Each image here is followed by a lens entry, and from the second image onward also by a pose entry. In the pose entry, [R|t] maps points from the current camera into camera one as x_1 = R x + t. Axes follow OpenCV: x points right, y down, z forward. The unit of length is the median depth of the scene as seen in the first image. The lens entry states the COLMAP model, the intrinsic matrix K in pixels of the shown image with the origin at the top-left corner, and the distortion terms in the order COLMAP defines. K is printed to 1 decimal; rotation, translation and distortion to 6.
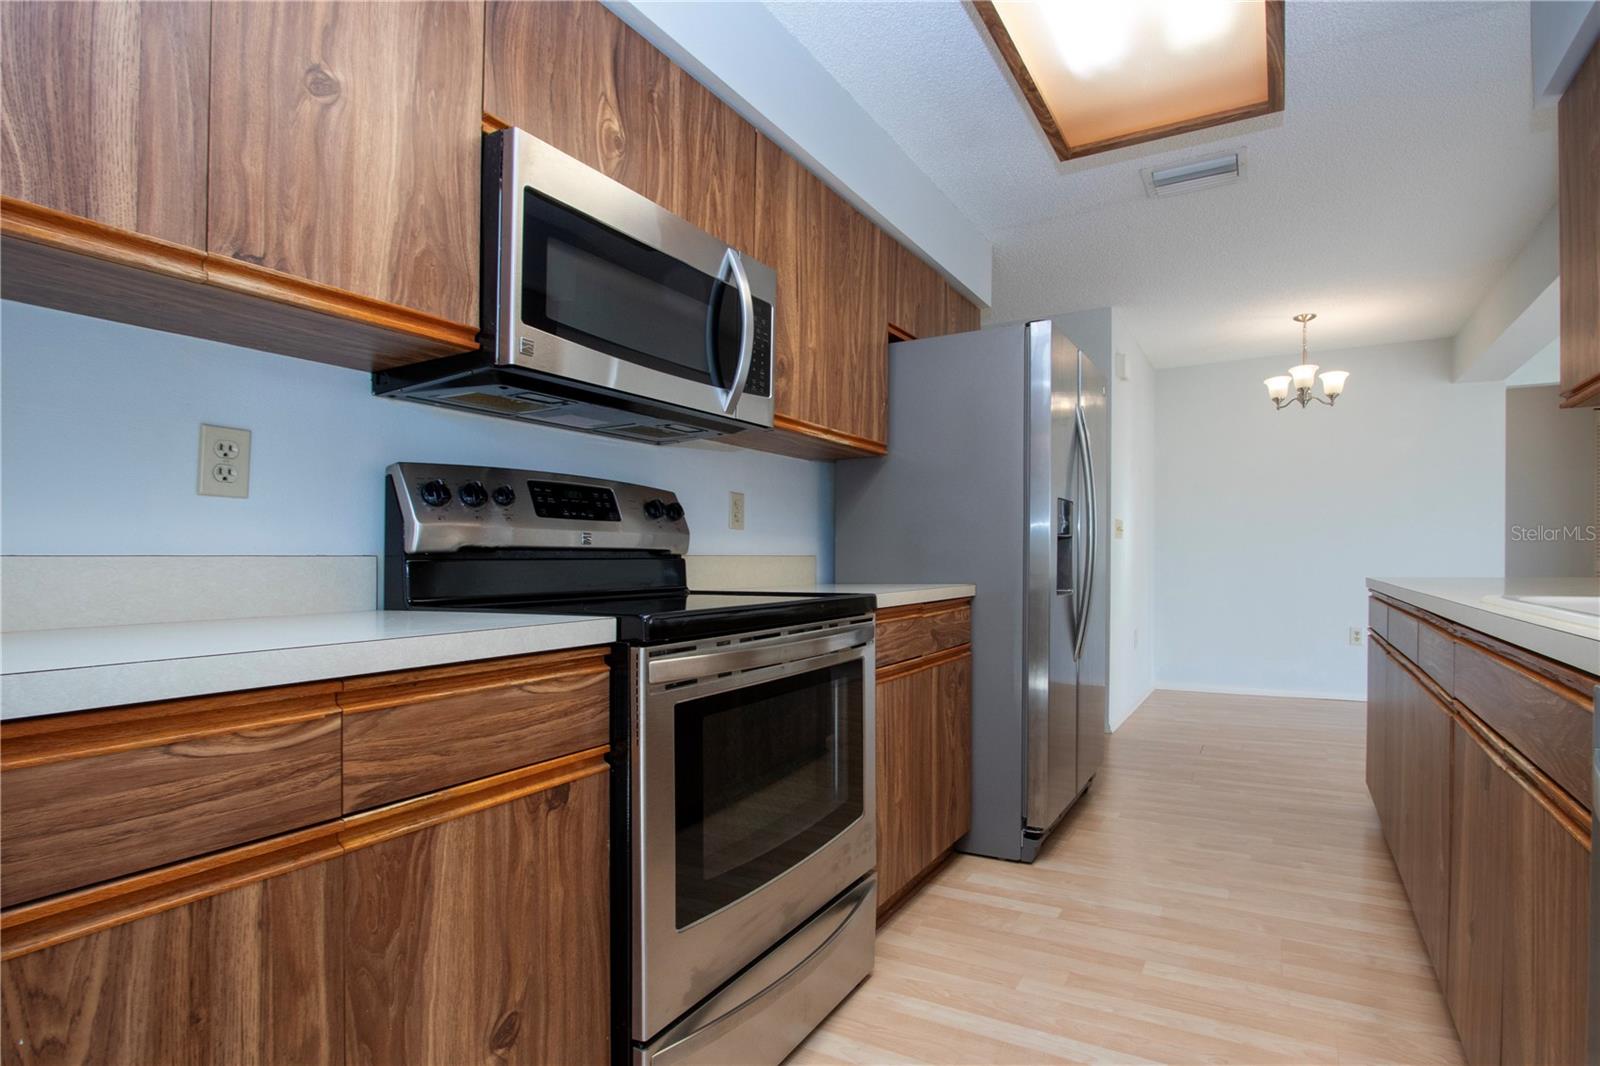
lens RADIAL K [[812.2, 0, 870.6], [0, 812.2, 560.5], [0, 0, 1]] dist [-0.018086, 0.001616]
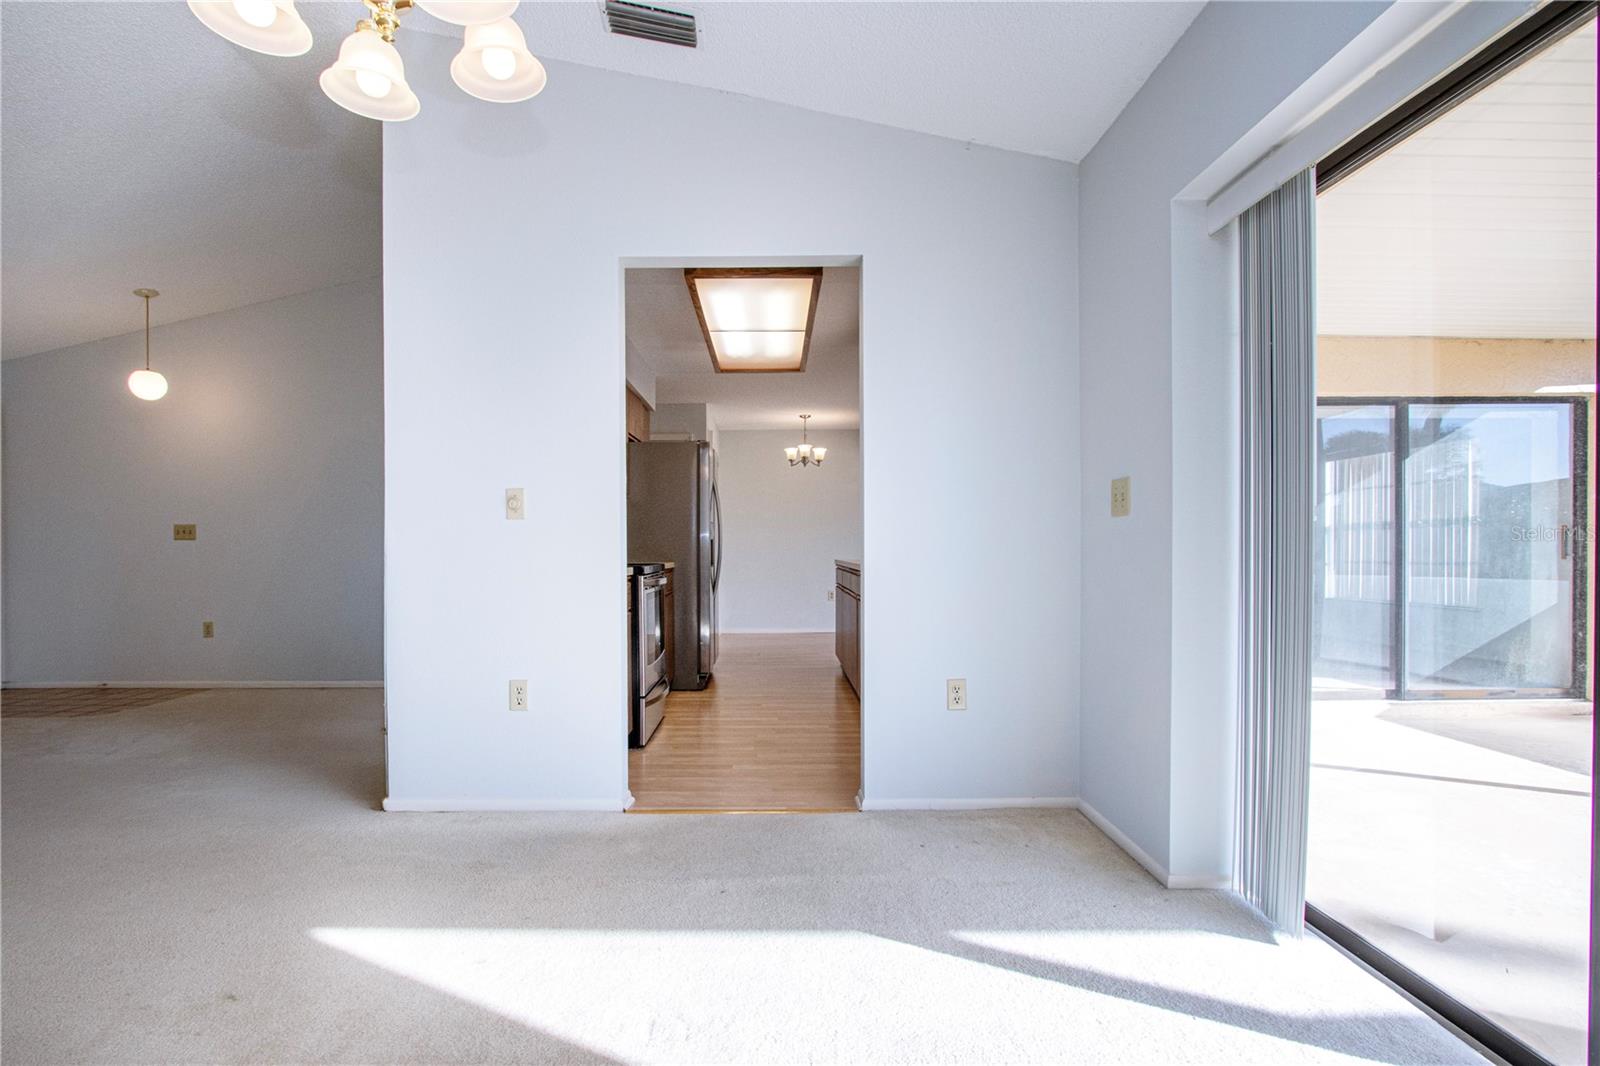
lens RADIAL K [[741.7, 0, 774.4], [0, 741.7, 556.3], [0, 0, 1]] dist [-0.012992, 0.000214]
pose [[0.890885, -0.001241, 0.454227, -0.671007], [0.000773, 0.999999, 0.001215, 0.017419], [-0.454228, -0.000732, 0.890885, -1.075981]]
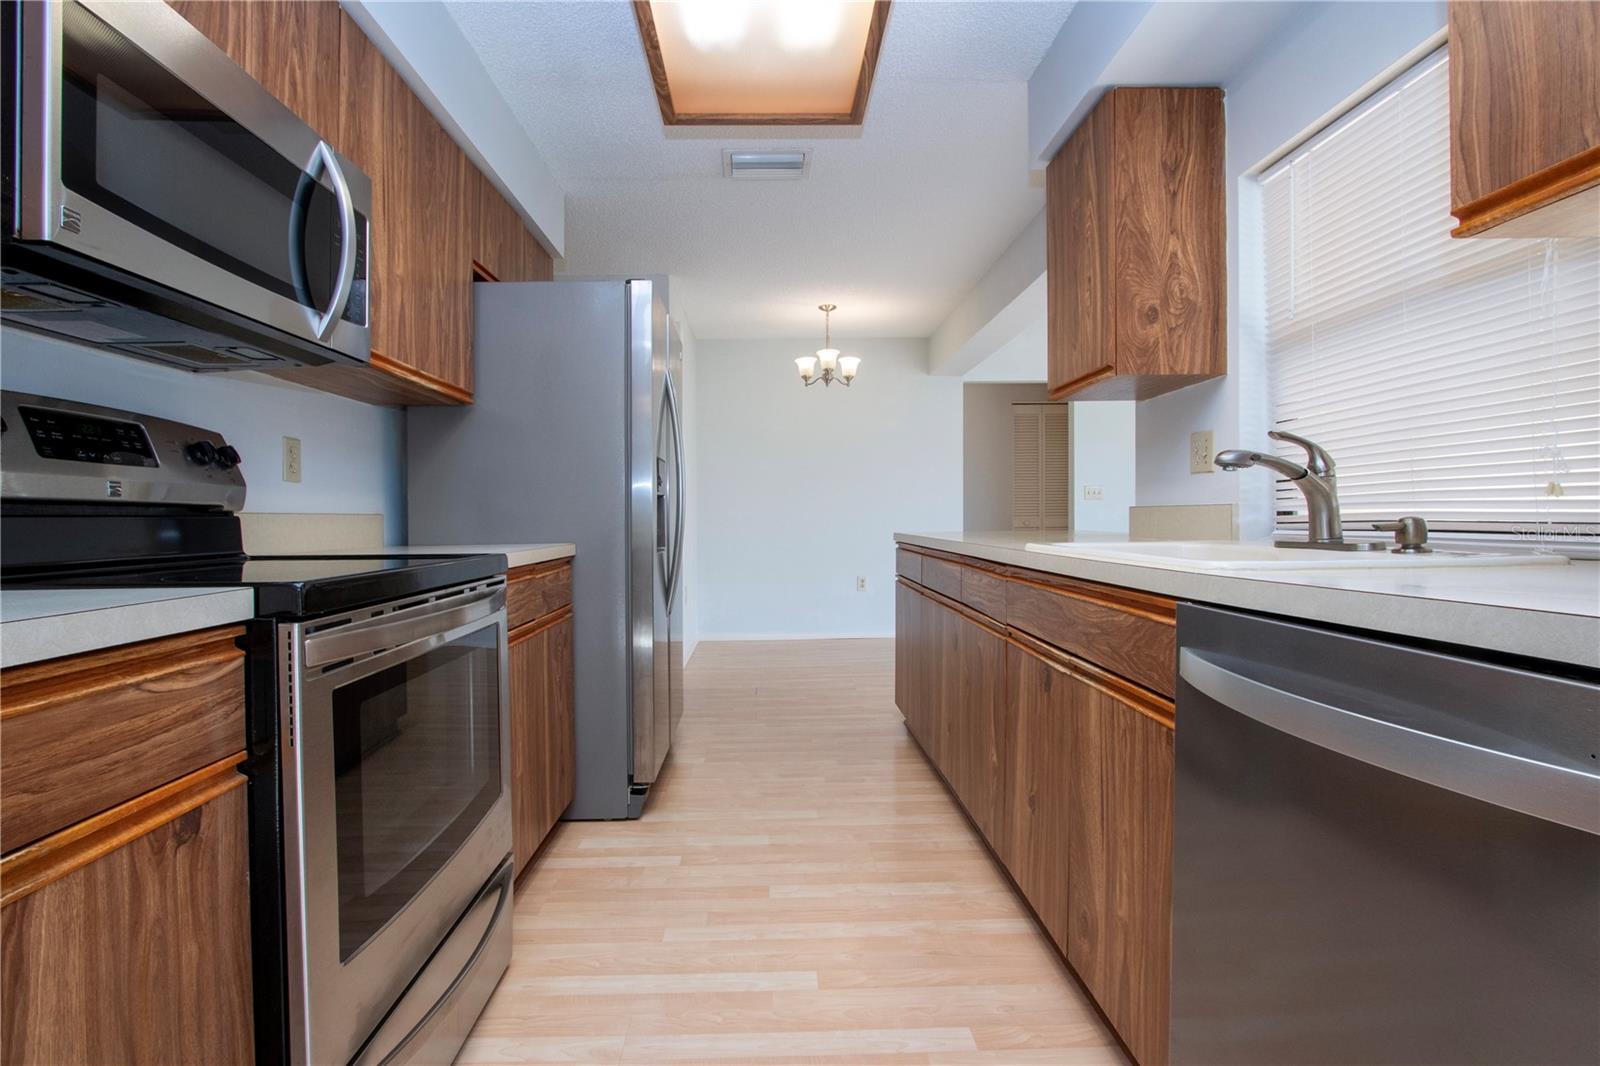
lens RADIAL K [[803.2, 0, 800.0], [0, 803.2, 533.0], [0, 0, 1]] dist [-0.017172, 0.001678]
pose [[0.874644, -0.011553, 0.484629, -0.133735], [0.004788, 0.999873, 0.015194, 0.005043], [-0.484743, -0.010969, 0.874588, 0.042439]]
